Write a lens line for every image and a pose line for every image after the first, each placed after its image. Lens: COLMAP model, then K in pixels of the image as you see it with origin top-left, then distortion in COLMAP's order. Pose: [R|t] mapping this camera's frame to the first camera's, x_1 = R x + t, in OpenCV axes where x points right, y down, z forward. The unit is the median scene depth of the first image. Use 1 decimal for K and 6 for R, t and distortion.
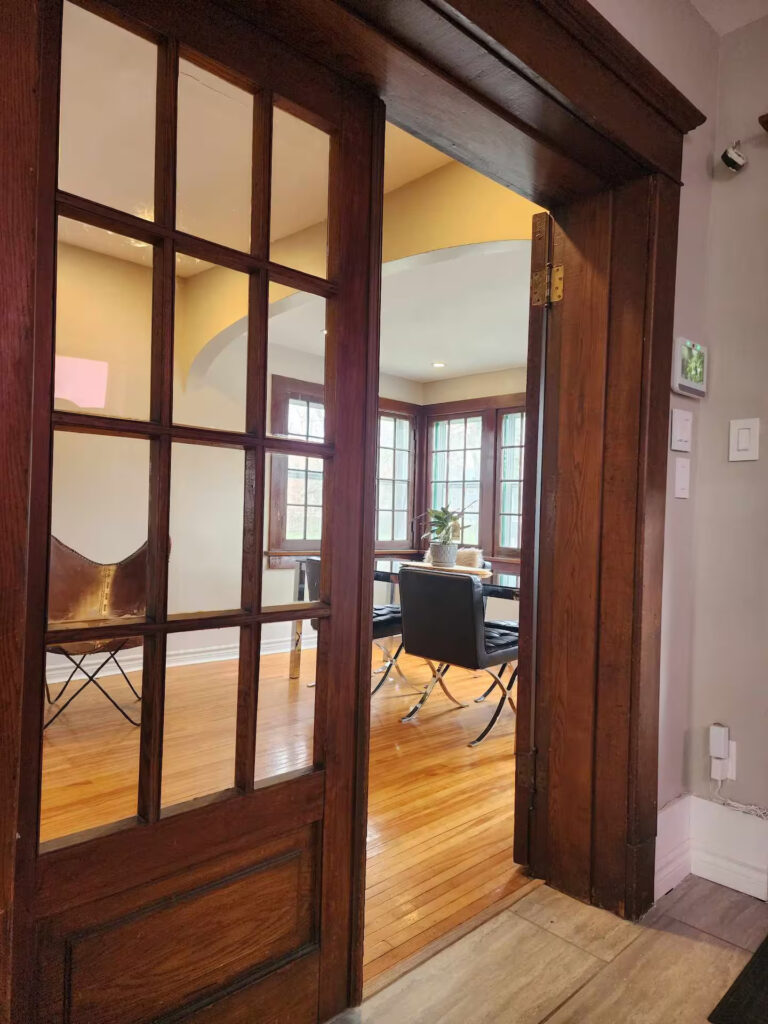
lens RADIAL K [[677.4, 0, 382.2], [0, 677.4, 514.8], [0, 0, 1]] dist [0.078266, -0.056127]
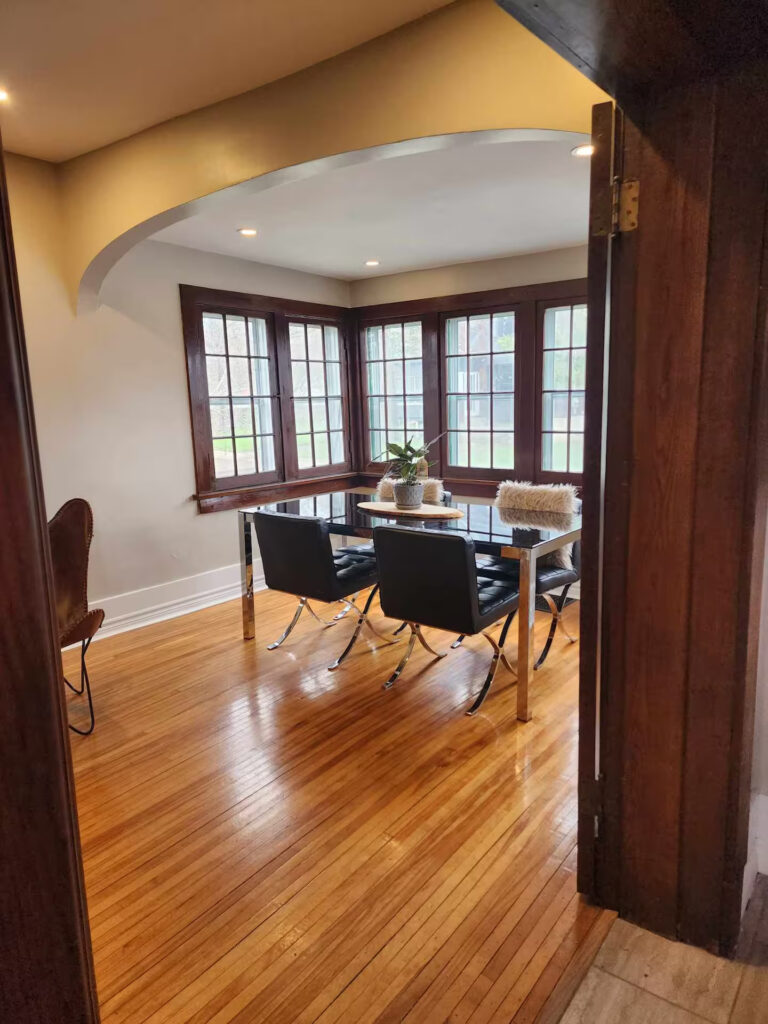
lens RADIAL K [[677.4, 0, 387.9], [0, 677.4, 510.1], [0, 0, 1]] dist [0.078266, -0.056127]
pose [[0.984934, -0.084719, 0.150759, -0.121276], [0.058494, 0.983605, 0.170584, -0.125725], [-0.162739, -0.159195, 0.973742, 0.206700]]
